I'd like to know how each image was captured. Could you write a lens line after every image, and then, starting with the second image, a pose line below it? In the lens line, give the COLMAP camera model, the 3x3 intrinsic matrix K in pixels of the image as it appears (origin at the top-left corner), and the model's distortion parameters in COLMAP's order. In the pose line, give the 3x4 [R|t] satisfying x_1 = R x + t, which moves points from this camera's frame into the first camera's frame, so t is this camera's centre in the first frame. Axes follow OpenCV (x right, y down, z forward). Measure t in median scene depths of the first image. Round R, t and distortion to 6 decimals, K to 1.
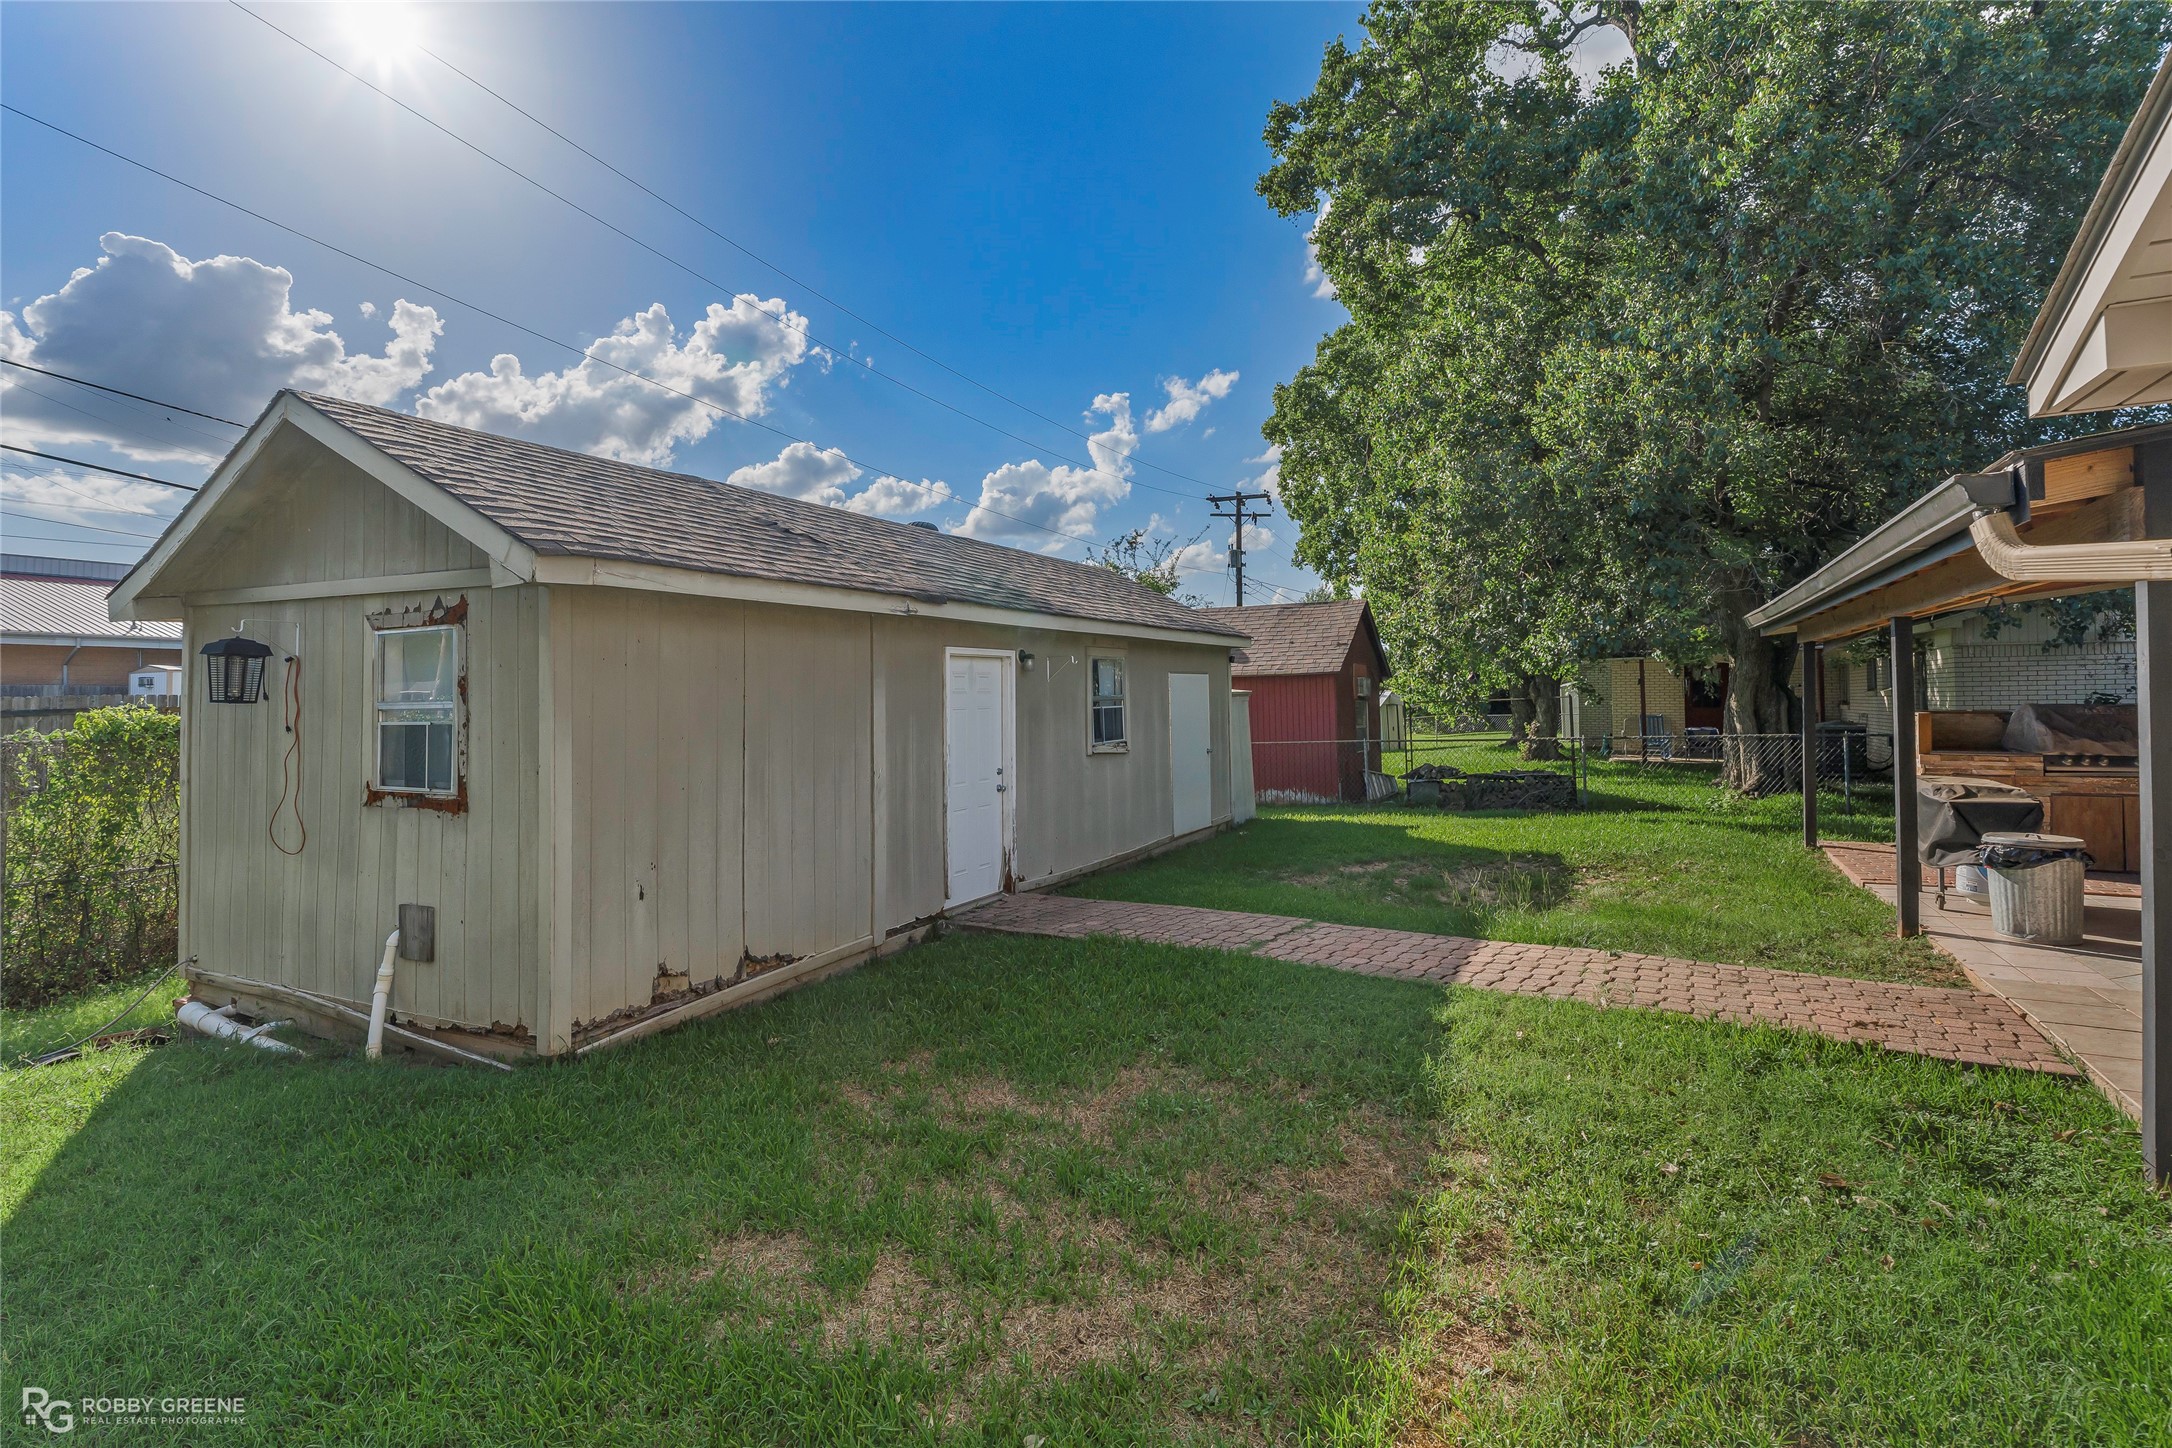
lens RADIAL K [[991.2, 0, 1097.5], [0, 991.2, 698.3], [0, 0, 1]] dist [0.002575, 0.000719]
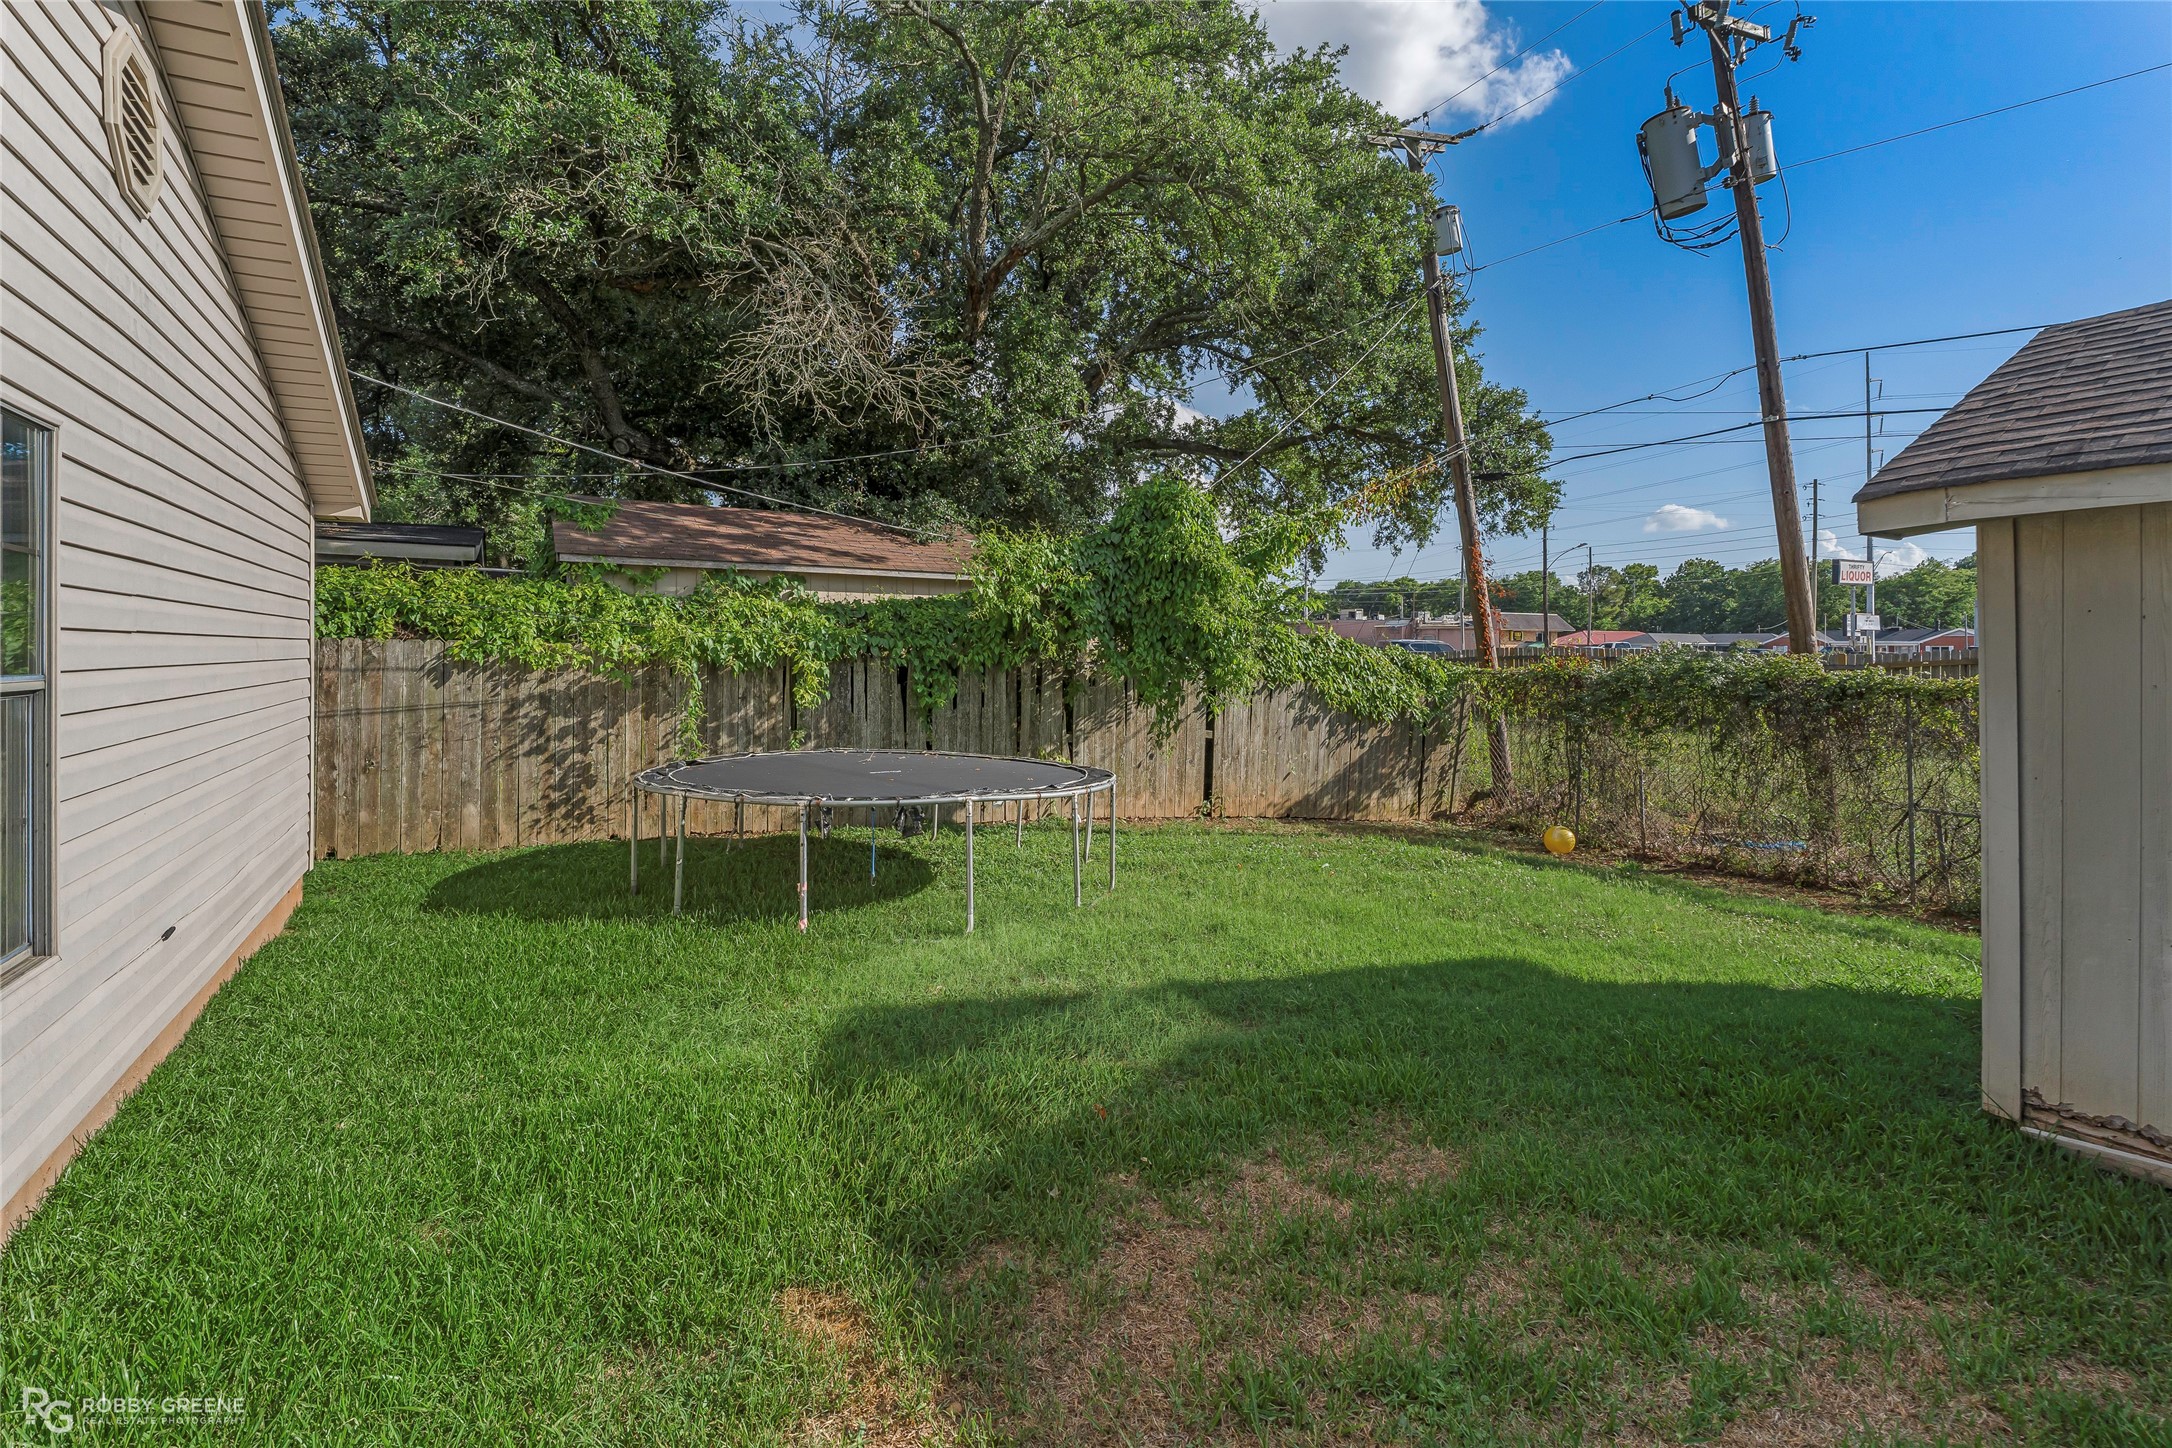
lens RADIAL K [[1001.4, 0, 1094.8], [0, 1001.4, 653.7], [0, 0, 1]] dist [-0.001898, -0.000131]
pose [[-0.549438, 0.013089, -0.835432, 0.380461], [0.014541, 0.999876, 0.006102, -0.017373], [0.835408, -0.008795, -0.549560, 0.626873]]
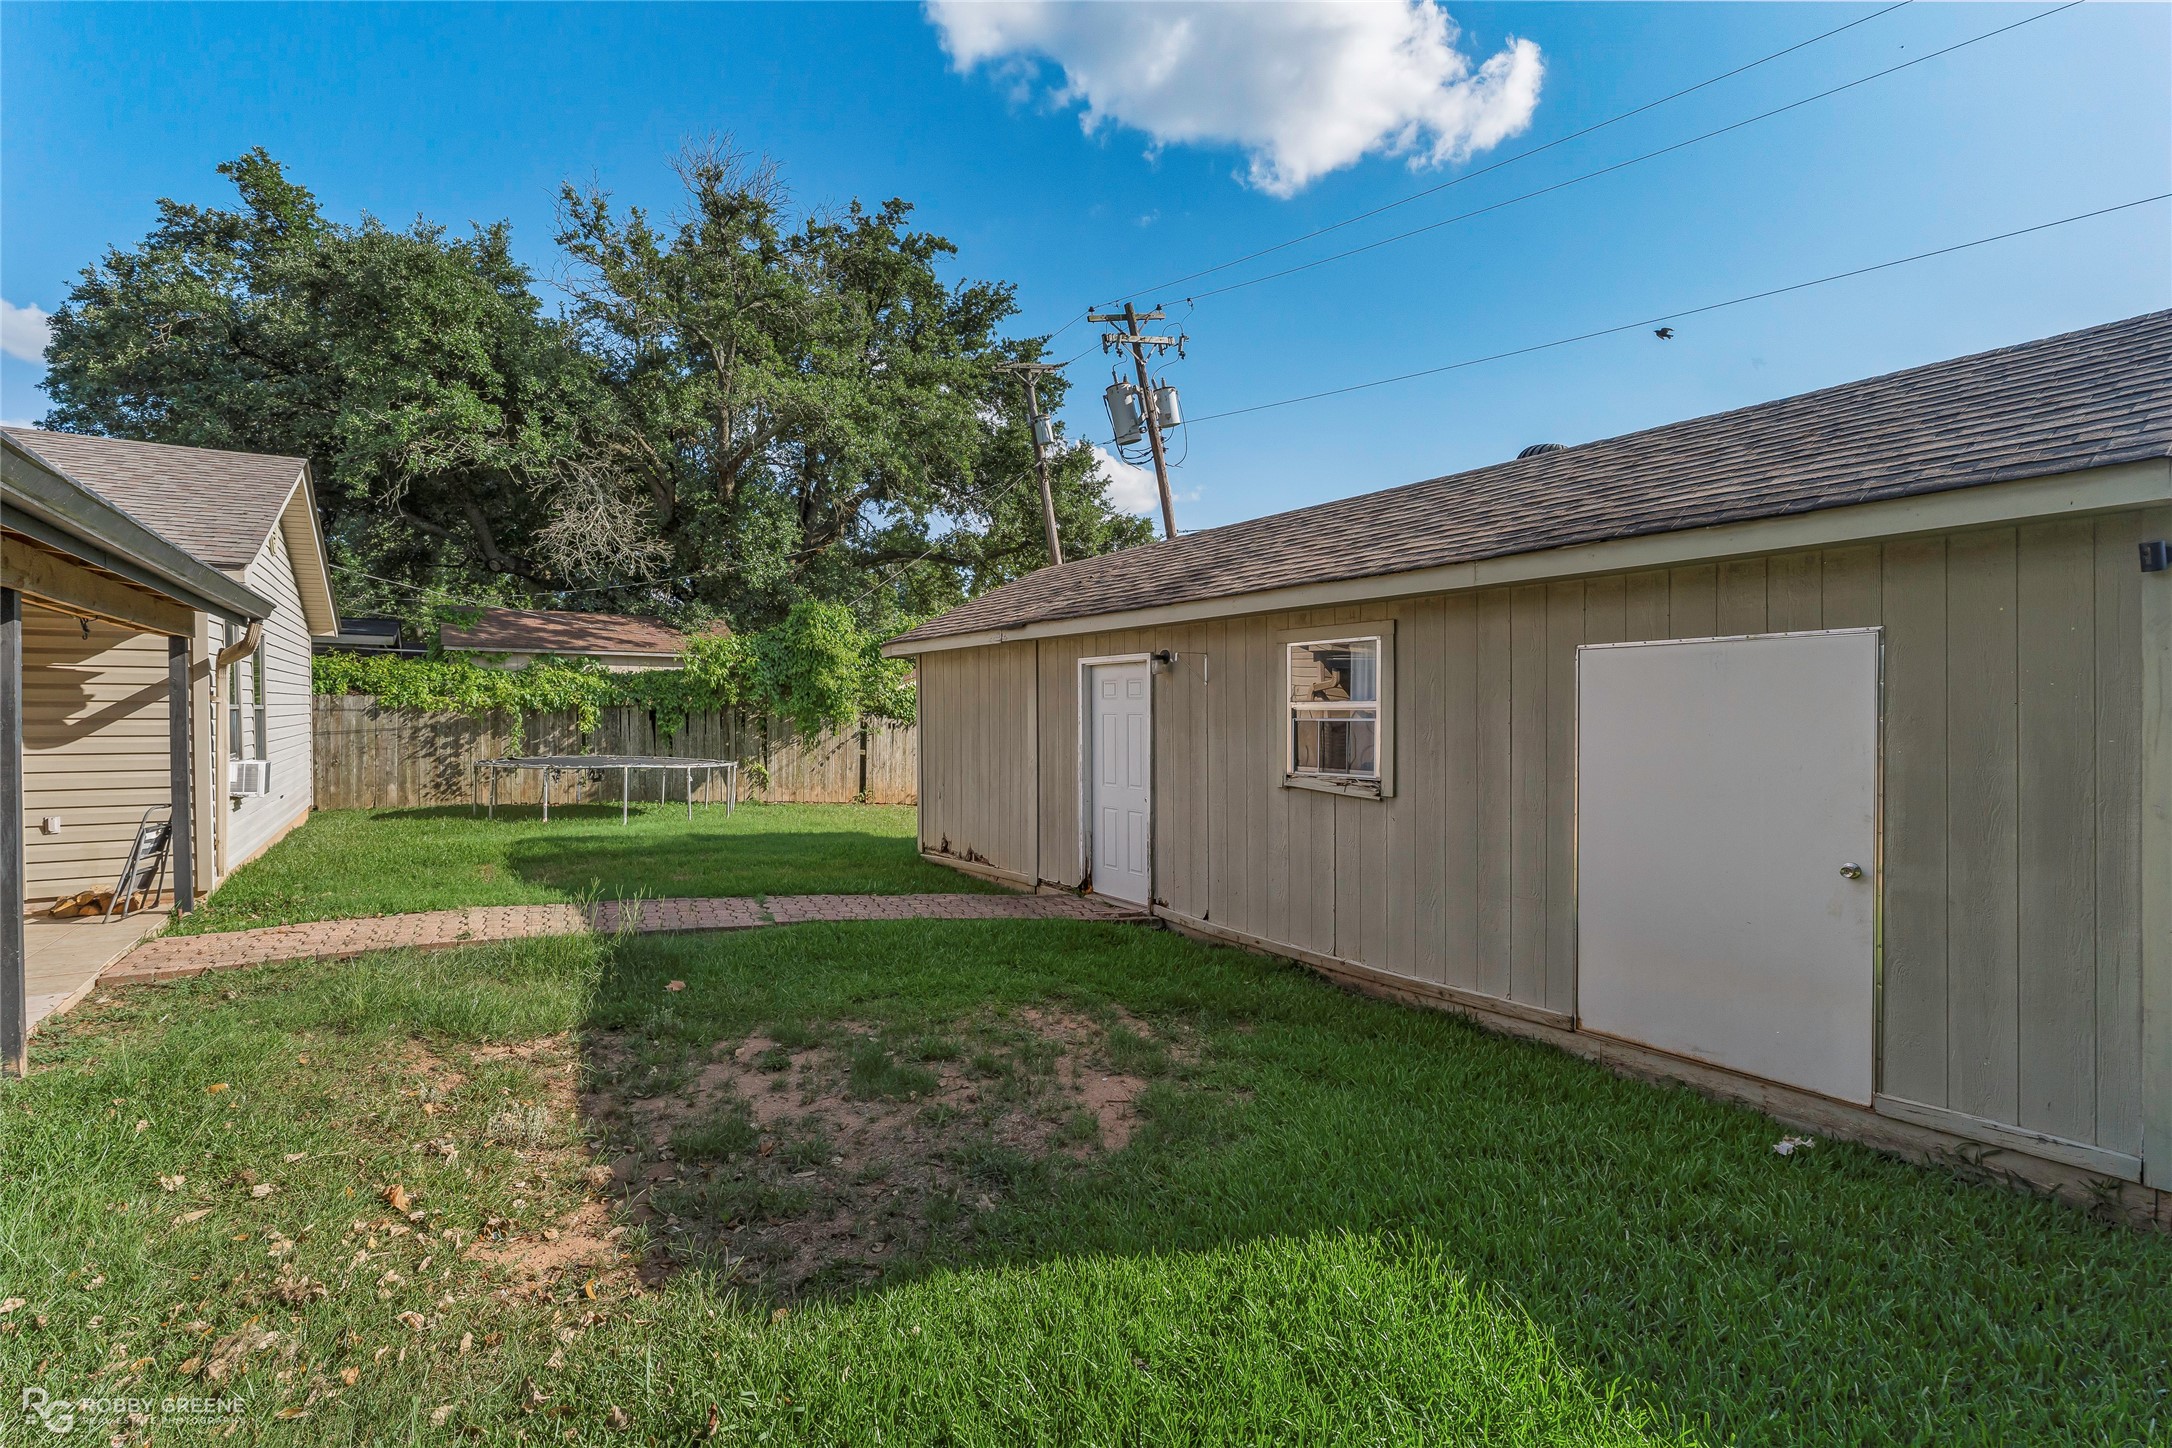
lens RADIAL K [[974.8, 0, 1086.0], [0, 974.8, 724.0], [0, 0, 1]] dist [-0.000319, 0.000316]
pose [[-0.498583, 0.029810, -0.866329, 0.798427], [0.016288, 0.999554, 0.025020, -0.005091], [0.866689, -0.001636, -0.498847, 1.545568]]
